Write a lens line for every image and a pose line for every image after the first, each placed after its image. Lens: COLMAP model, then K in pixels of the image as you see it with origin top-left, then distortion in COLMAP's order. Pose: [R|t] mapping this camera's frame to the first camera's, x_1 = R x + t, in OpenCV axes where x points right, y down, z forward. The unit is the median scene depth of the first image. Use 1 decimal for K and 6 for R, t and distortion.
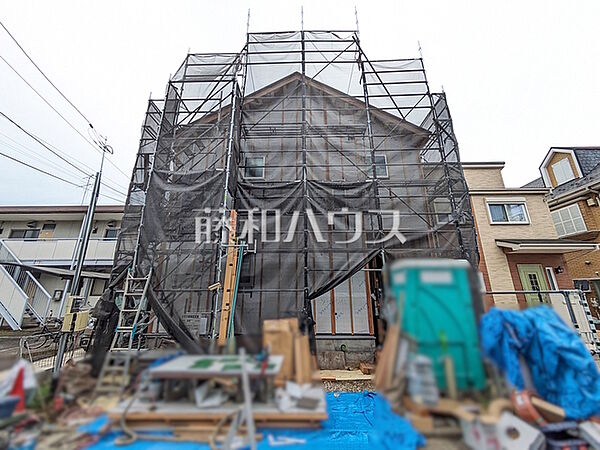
lens RADIAL K [[236.8, 0, 298.4], [0, 236.8, 225.4], [0, 0, 1]] dist [-0.000569, 0.000191]
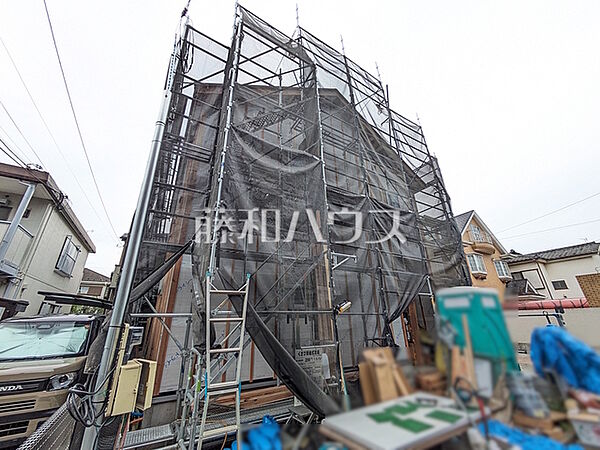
lens RADIAL K [[236.8, 0, 298.4], [0, 236.8, 225.4], [0, 0, 1]] dist [-0.000569, 0.000191]
pose [[0.848982, 0.187920, 0.493879, -0.687262], [-0.133174, 0.980551, -0.144169, 0.104256], [-0.511365, 0.056625, 0.857496, 0.332681]]
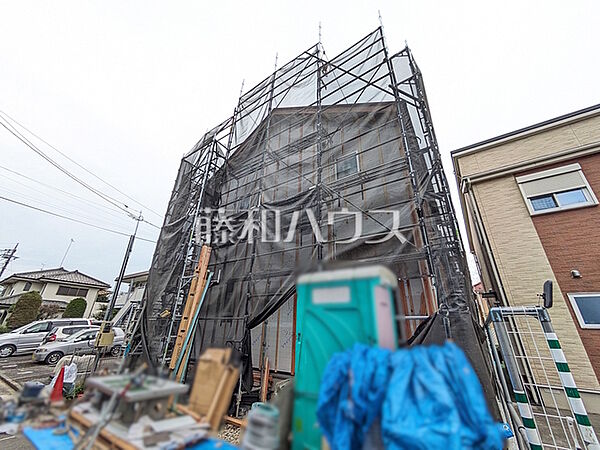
lens RADIAL K [[236.8, 0, 298.4], [0, 236.8, 225.4], [0, 0, 1]] dist [-0.000569, 0.000191]
pose [[0.836502, -0.202223, -0.509284, 0.674976], [0.126824, 0.975625, -0.179085, 0.096904], [0.533085, 0.085215, 0.841759, 0.257349]]
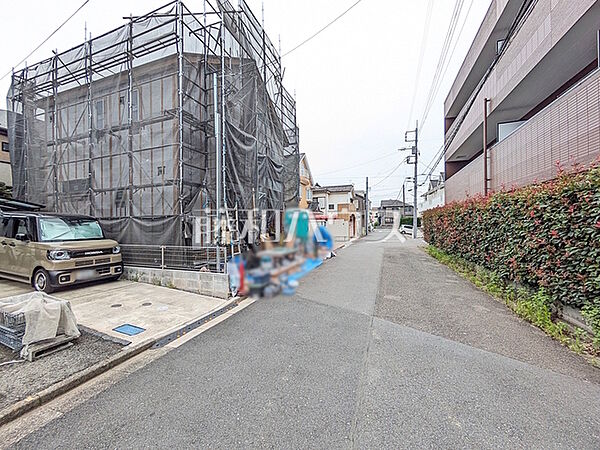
lens RADIAL K [[236.8, 0, 298.4], [0, 236.8, 225.4], [0, 0, 1]] dist [-0.000569, 0.000191]
pose [[0.328026, -0.002721, 0.944665, -1.525534], [-0.257753, 0.961795, 0.092273, 0.072132], [-0.908825, -0.273758, 0.314792, 0.138268]]
